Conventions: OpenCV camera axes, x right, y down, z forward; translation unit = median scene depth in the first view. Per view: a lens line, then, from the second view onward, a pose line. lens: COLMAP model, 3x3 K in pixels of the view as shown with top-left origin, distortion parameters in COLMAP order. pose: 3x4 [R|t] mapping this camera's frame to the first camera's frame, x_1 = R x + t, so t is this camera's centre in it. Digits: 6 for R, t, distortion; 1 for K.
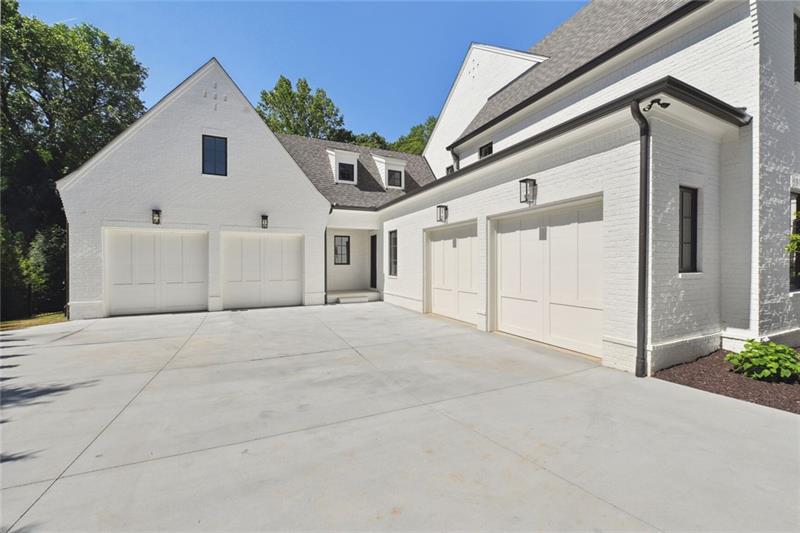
lens RADIAL K [[314.8, 0, 400.0], [0, 314.8, 266.5], [0, 0, 1]] dist [-0.000040, 0.000005]
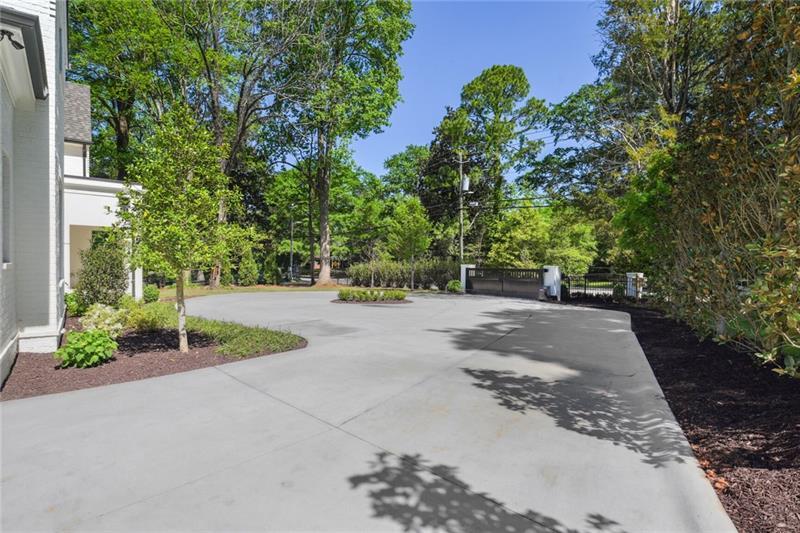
lens RADIAL K [[431.2, 0, 400.0], [0, 431.2, 266.5], [0, 0, 1]] dist [0.000428, 0.000135]
pose [[-0.197938, -0.010590, 0.980157, -0.397400], [0.001305, 0.999938, 0.011067, 0.022396], [-0.980214, 0.003470, -0.197912, 0.292161]]
